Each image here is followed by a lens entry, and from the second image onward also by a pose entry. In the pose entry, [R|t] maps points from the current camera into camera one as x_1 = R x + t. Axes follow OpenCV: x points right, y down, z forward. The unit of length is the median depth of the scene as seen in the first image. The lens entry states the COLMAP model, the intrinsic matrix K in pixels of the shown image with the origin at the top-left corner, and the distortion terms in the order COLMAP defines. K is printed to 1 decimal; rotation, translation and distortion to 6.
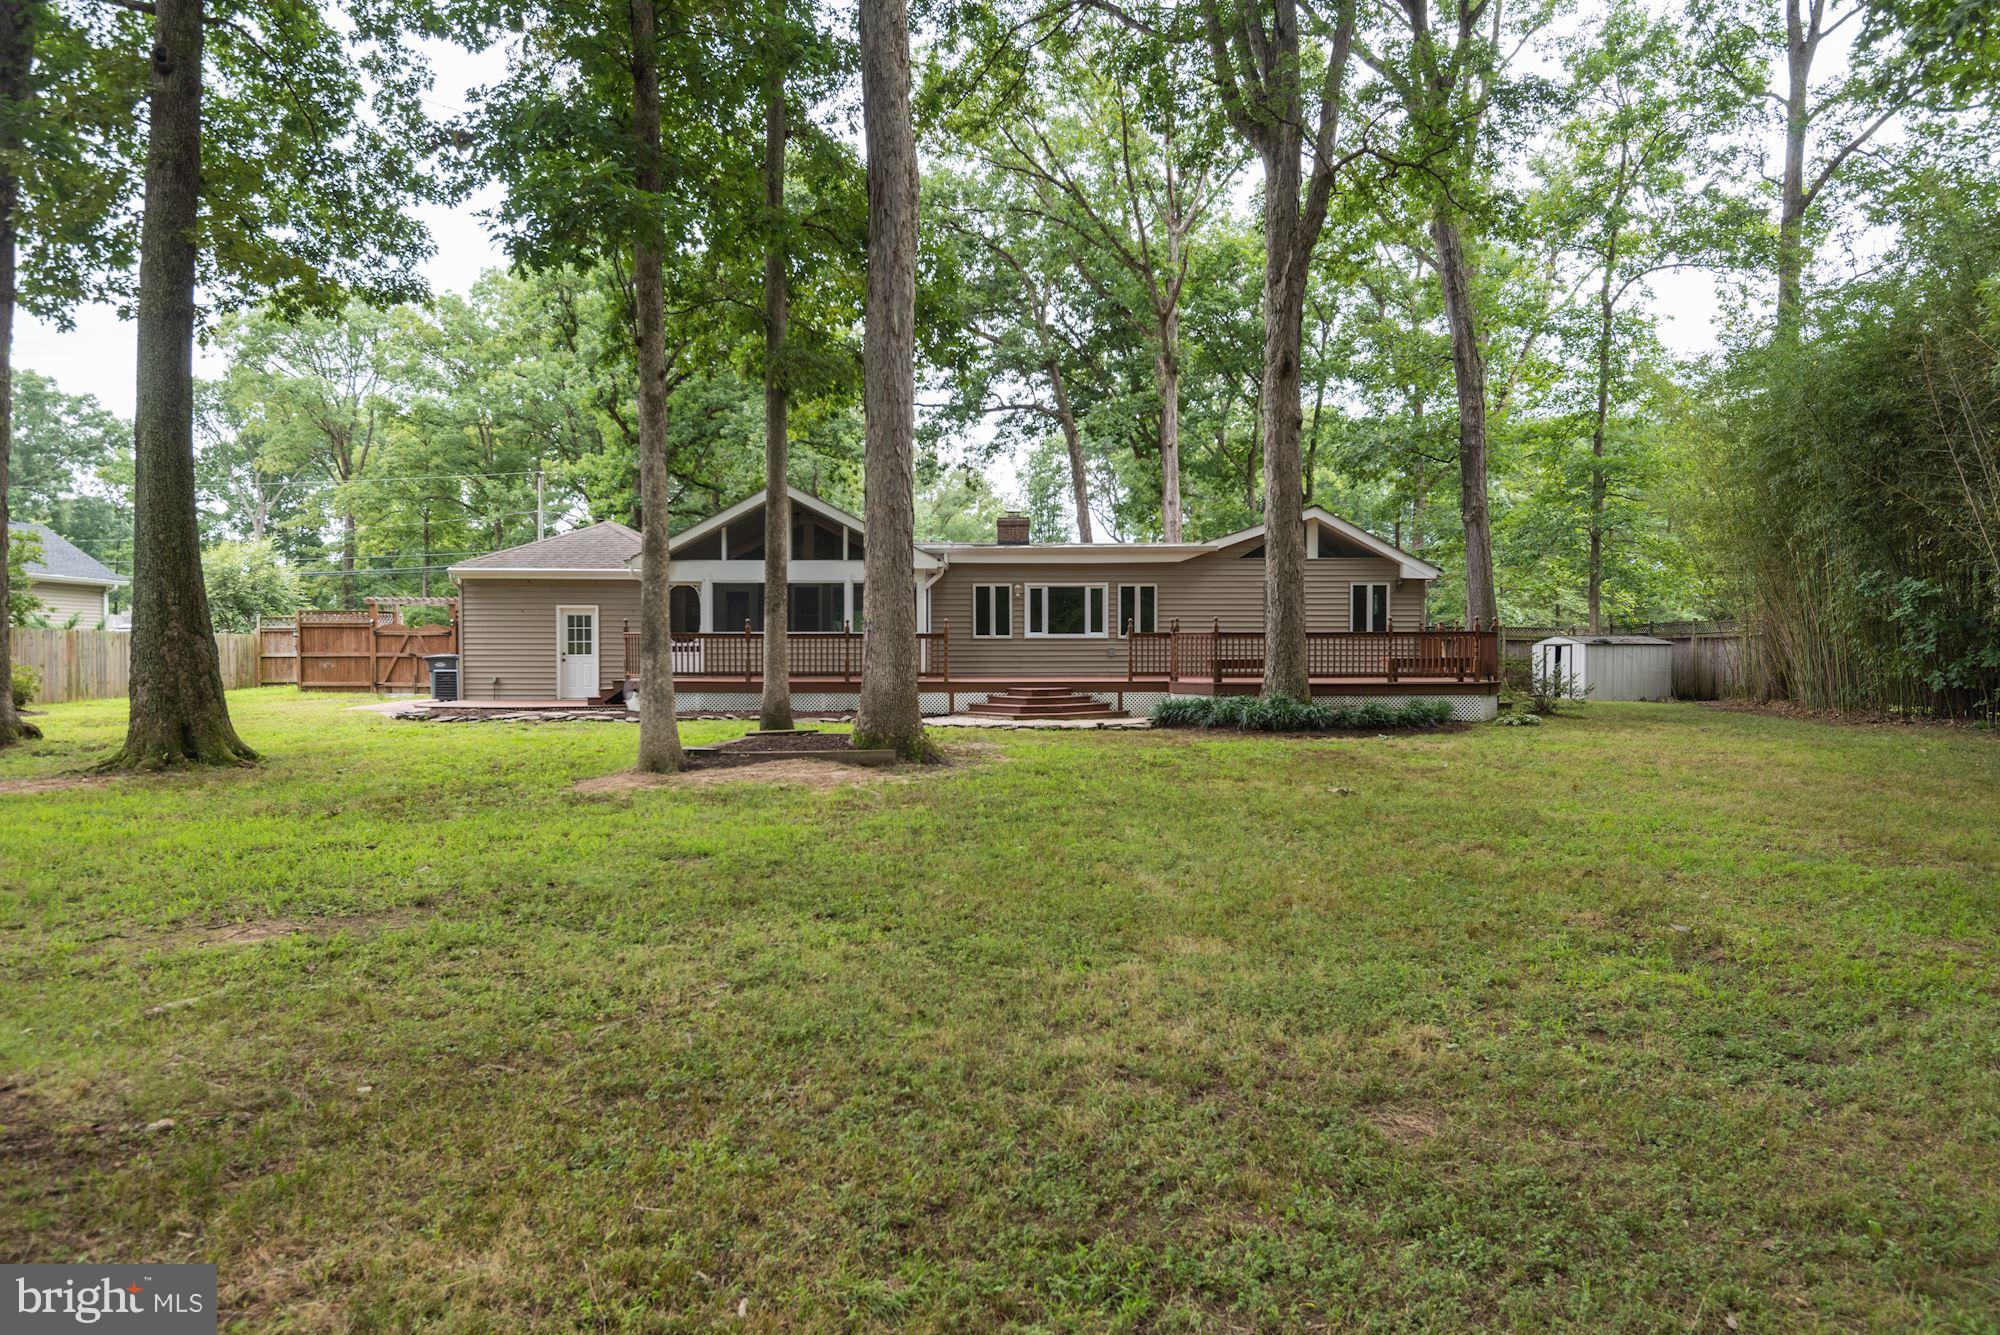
lens RADIAL K [[1182.9, 0, 1000.0], [0, 1182.9, 667.5], [0, 0, 1]] dist [0.002353, 0.001267]
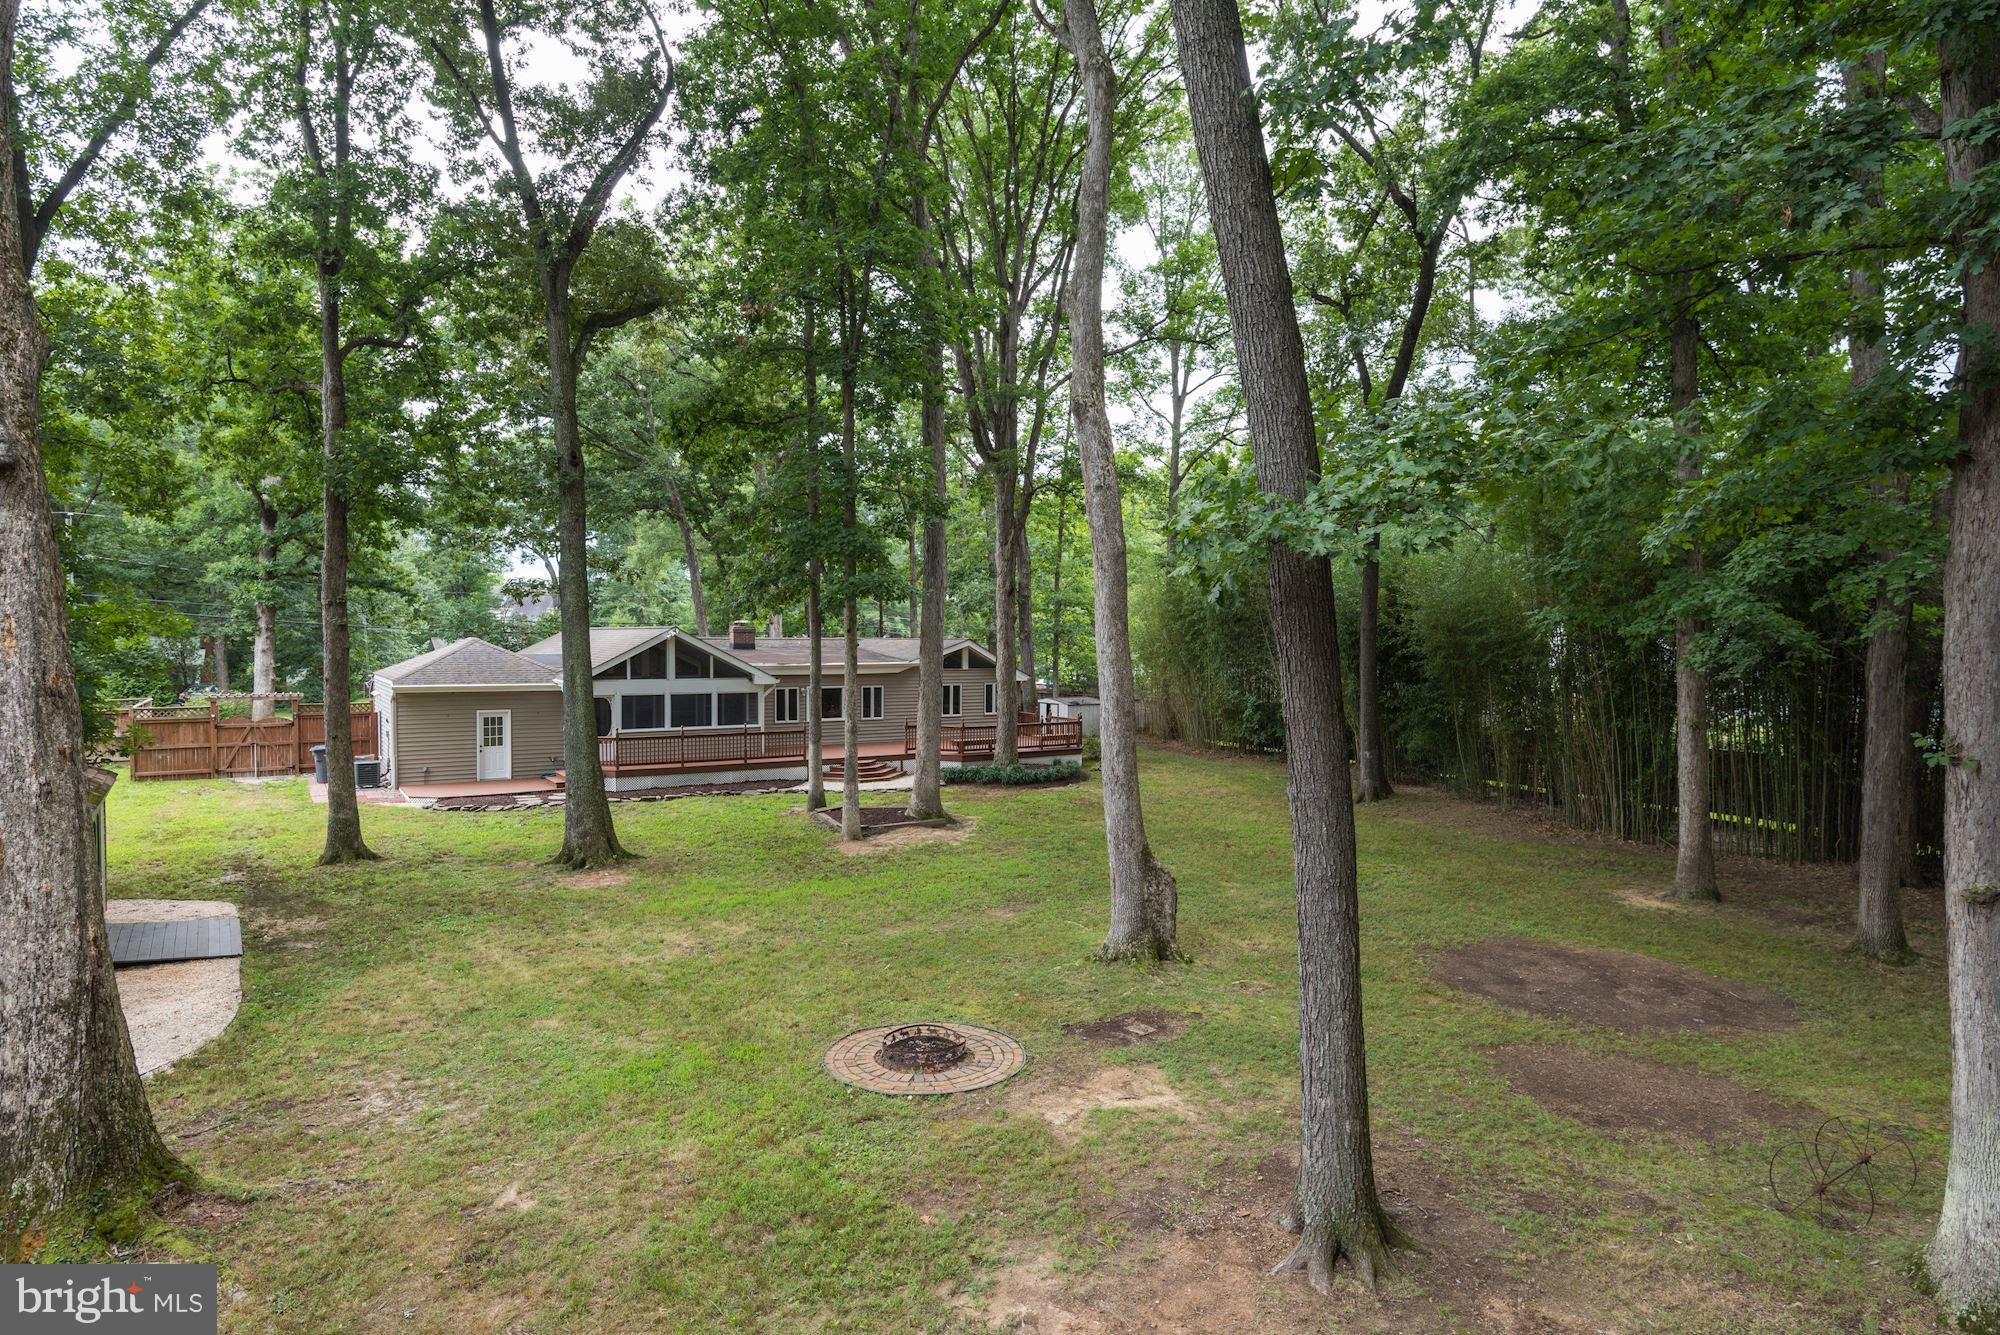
lens RADIAL K [[992.0, 0, 1000.0], [0, 992.0, 667.5], [0, 0, 1]] dist [0.002907, 0.000326]
pose [[0.858737, -0.004506, 0.512397, -0.438458], [0.005528, 0.999985, -0.000469, -0.096306], [-0.512387, 0.003235, 0.858749, -0.254829]]
